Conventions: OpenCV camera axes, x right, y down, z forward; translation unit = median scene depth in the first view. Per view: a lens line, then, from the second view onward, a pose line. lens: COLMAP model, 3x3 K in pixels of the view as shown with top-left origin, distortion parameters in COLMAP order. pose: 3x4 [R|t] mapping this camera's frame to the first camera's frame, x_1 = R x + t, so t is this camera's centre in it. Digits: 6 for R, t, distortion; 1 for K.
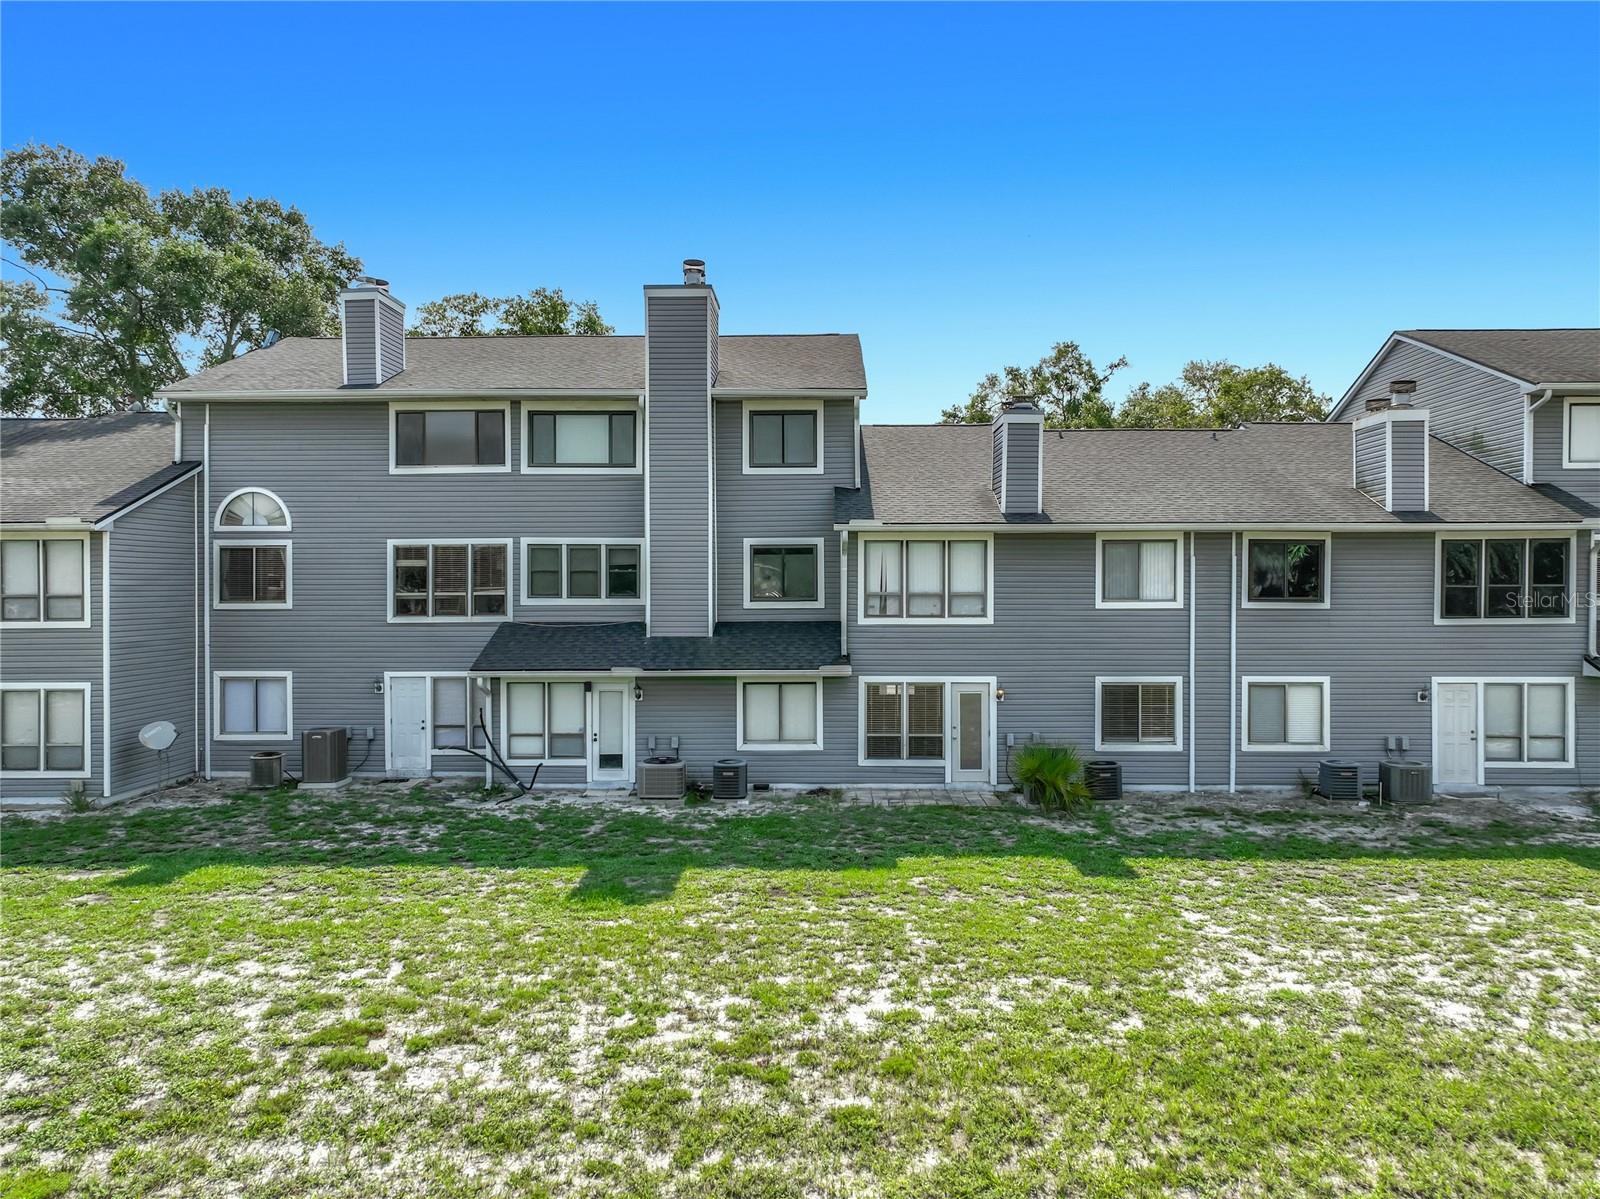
lens RADIAL K [[1093.2, 0, 804.3], [0, 1093.2, 594.9], [0, 0, 1]] dist [0.002116, 0.008933]
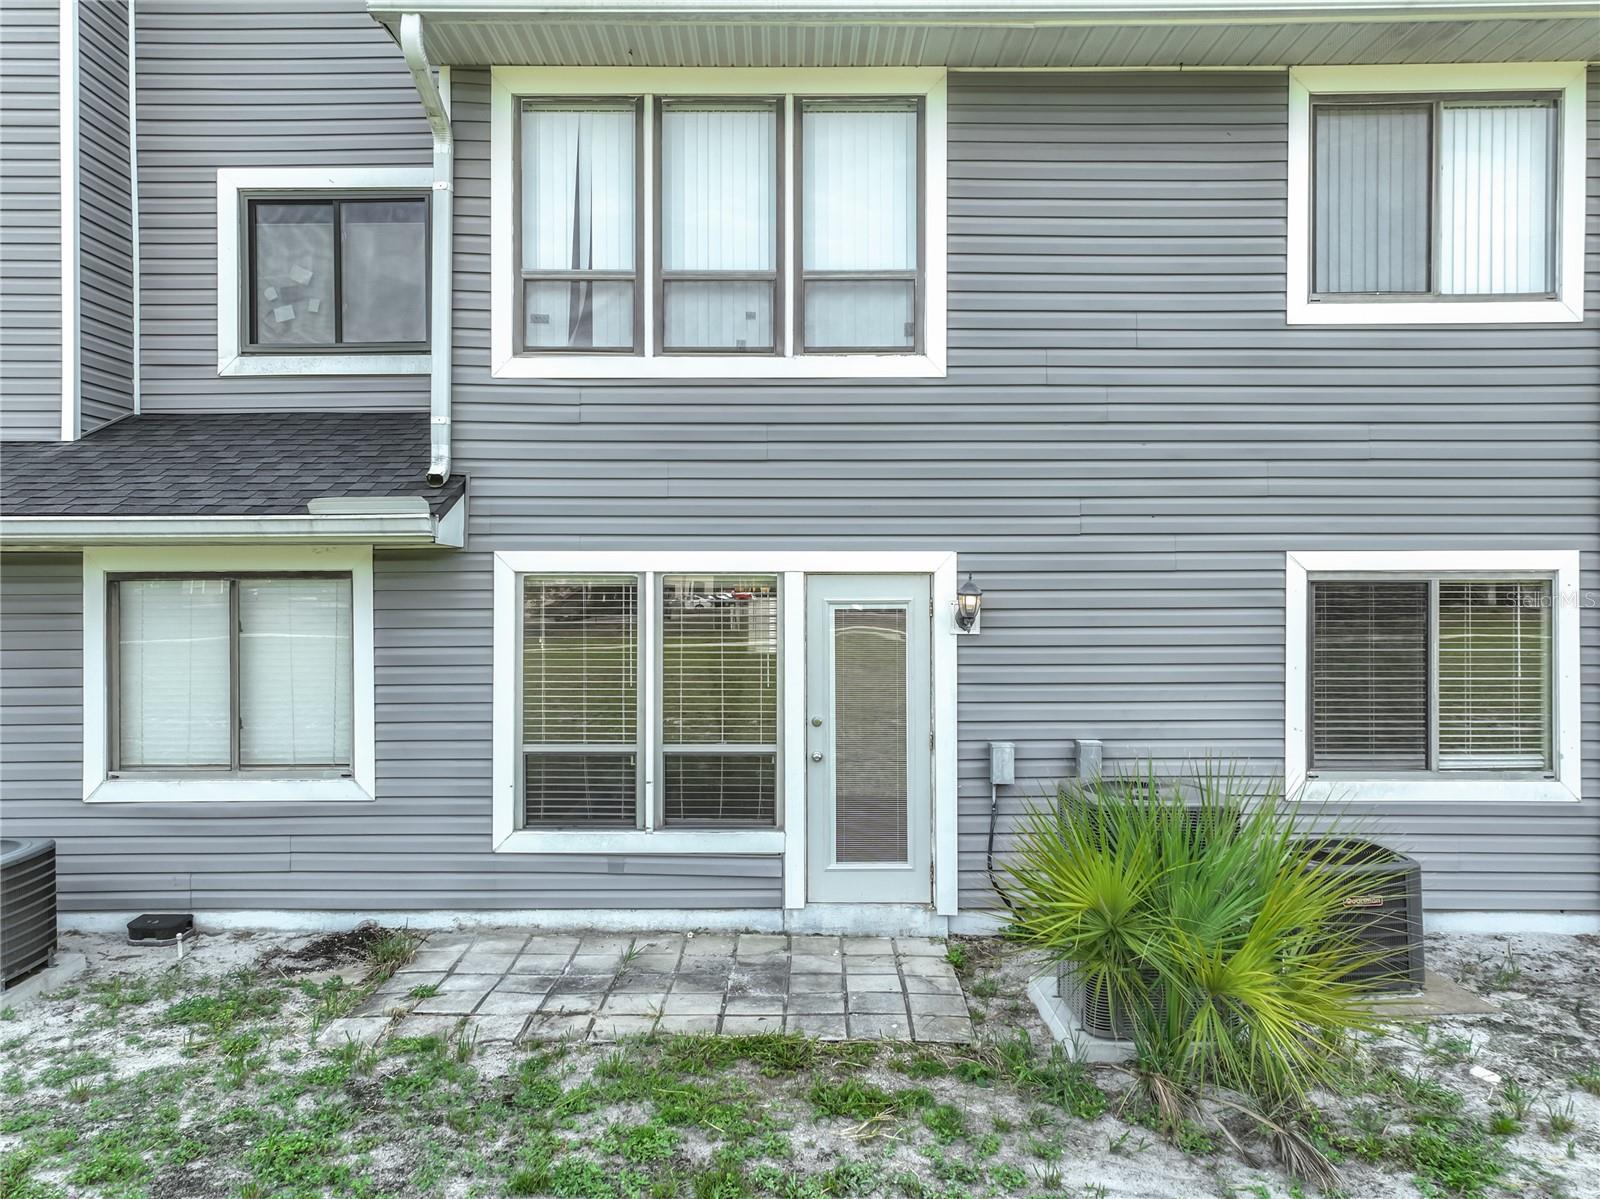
lens RADIAL K [[1093.2, 0, 785.1], [0, 1093.2, 598.1], [0, 0, 1]] dist [0.002116, 0.008933]
pose [[0.999523, 0.000701, 0.030876, 0.119910], [-0.001405, 0.999739, 0.022806, 0.080512], [-0.030852, -0.022838, 0.999263, 0.704074]]
